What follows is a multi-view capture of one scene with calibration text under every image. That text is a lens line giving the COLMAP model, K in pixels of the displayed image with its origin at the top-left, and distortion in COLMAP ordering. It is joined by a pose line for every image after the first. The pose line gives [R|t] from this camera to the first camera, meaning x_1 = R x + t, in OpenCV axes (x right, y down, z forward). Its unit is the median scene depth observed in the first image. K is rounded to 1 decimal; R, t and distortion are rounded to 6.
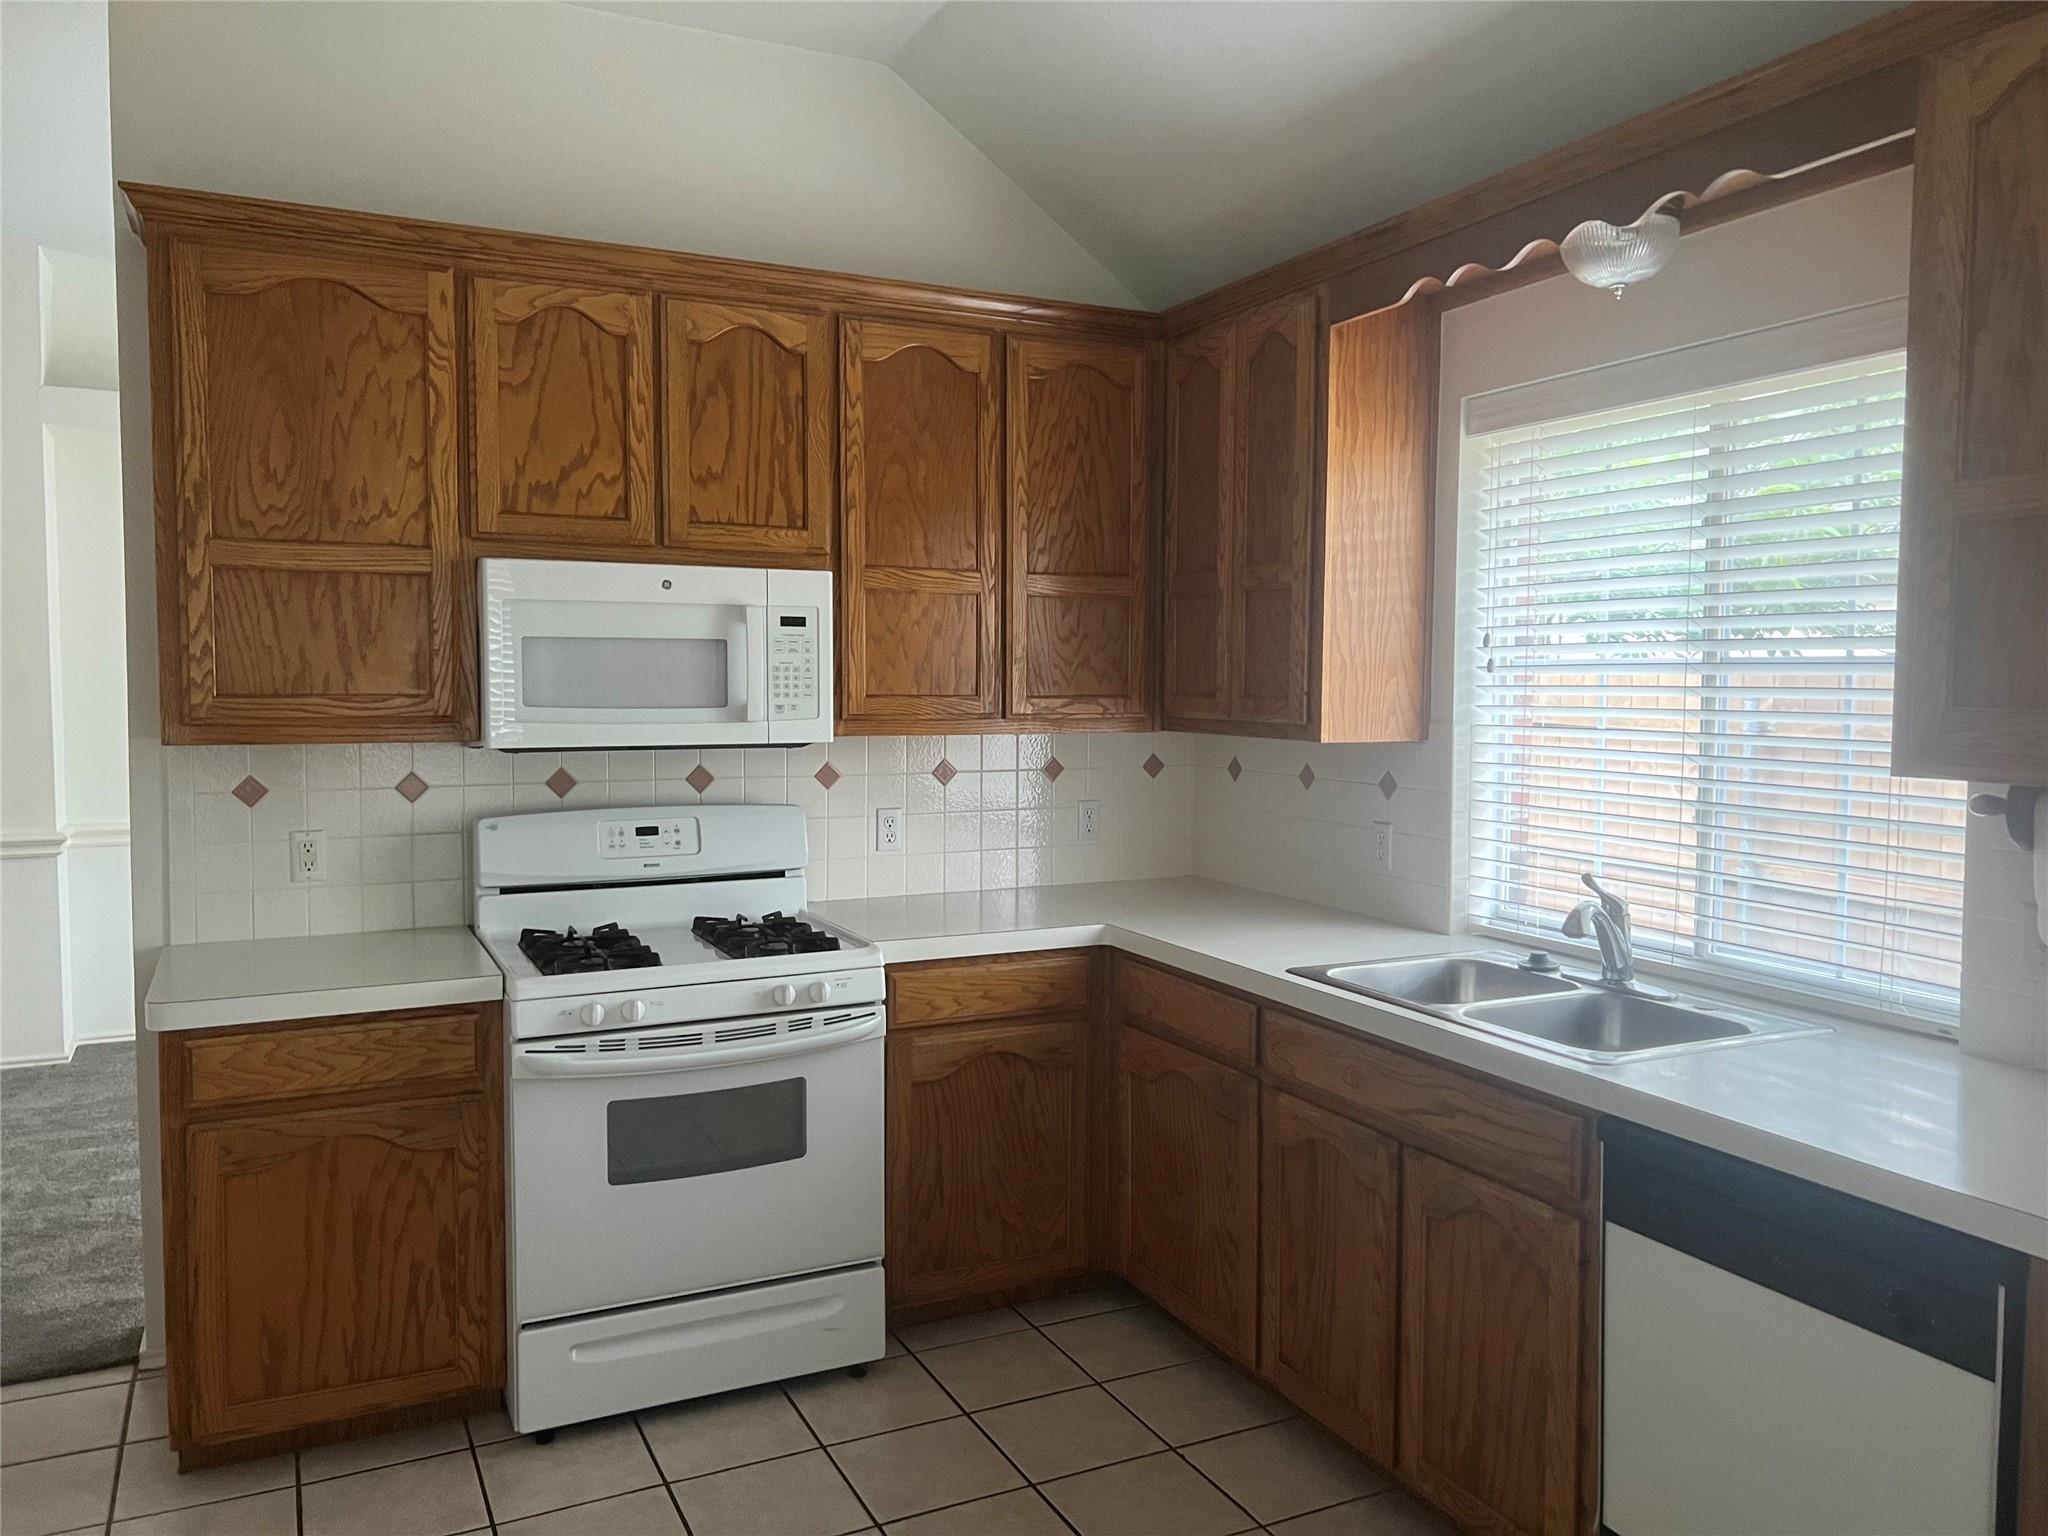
lens RADIAL K [[1549.5, 0, 1031.9], [0, 1549.5, 755.0], [0, 0, 1]] dist [0.043163, -0.057911]
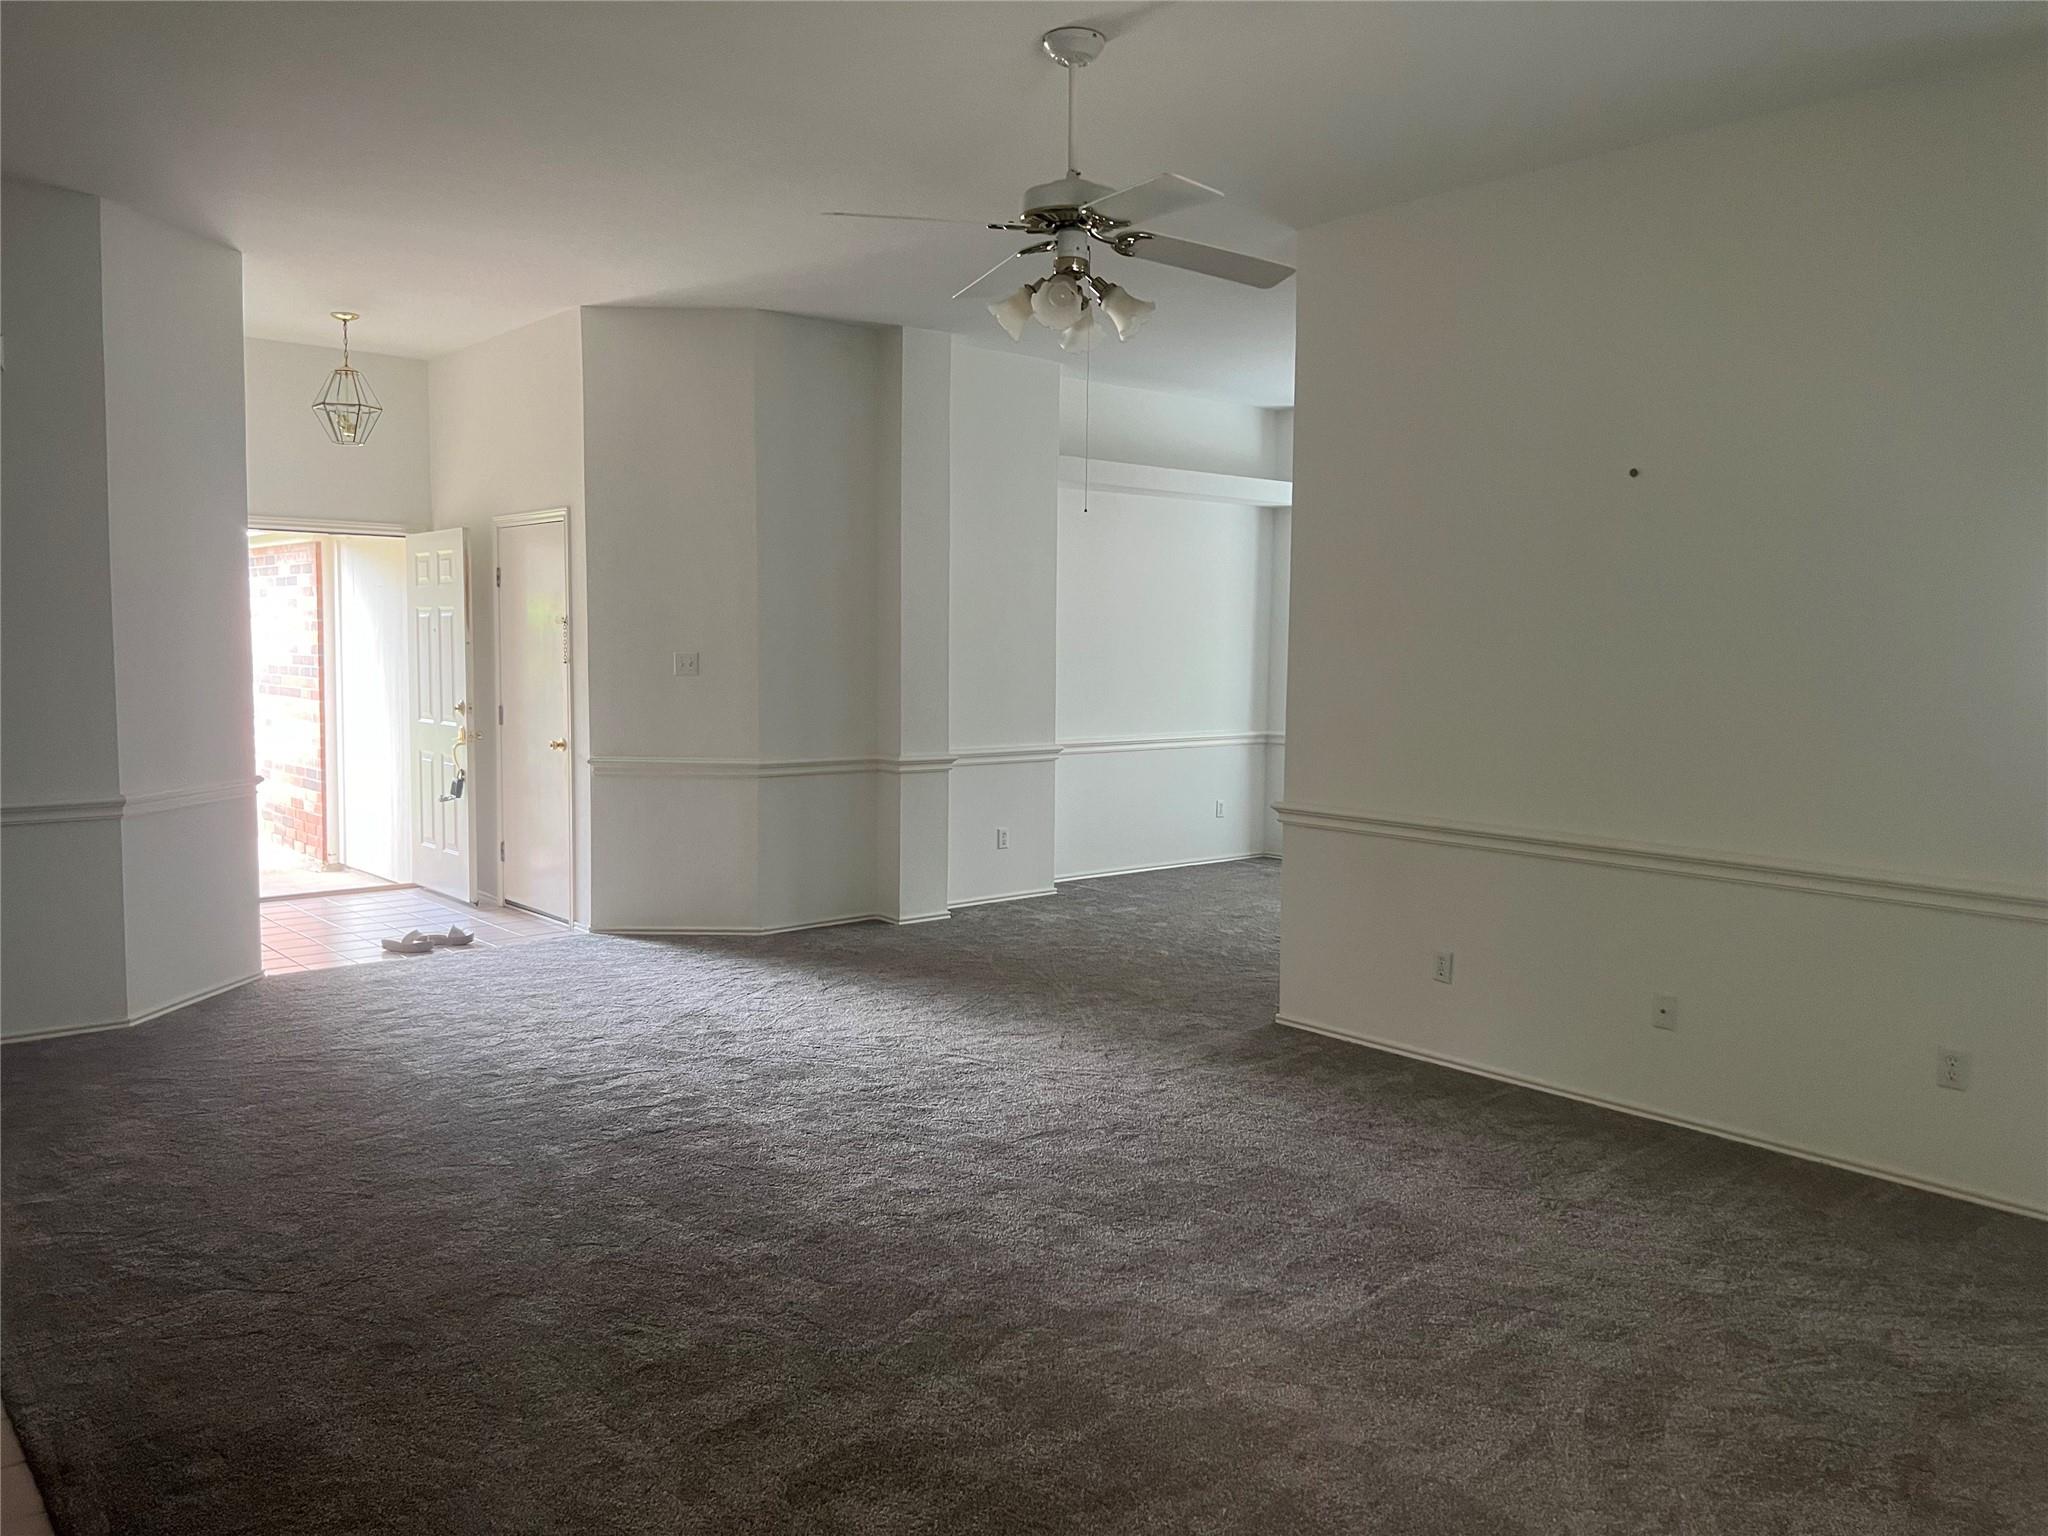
lens RADIAL K [[1549.5, 0, 1036.2], [0, 1549.5, 769.6], [0, 0, 1]] dist [0.043163, -0.057911]
pose [[0.962070, -0.018845, 0.272152, -1.956914], [0.010736, 0.999454, 0.031253, 0.042394], [-0.272593, -0.027146, 0.961747, -0.844136]]
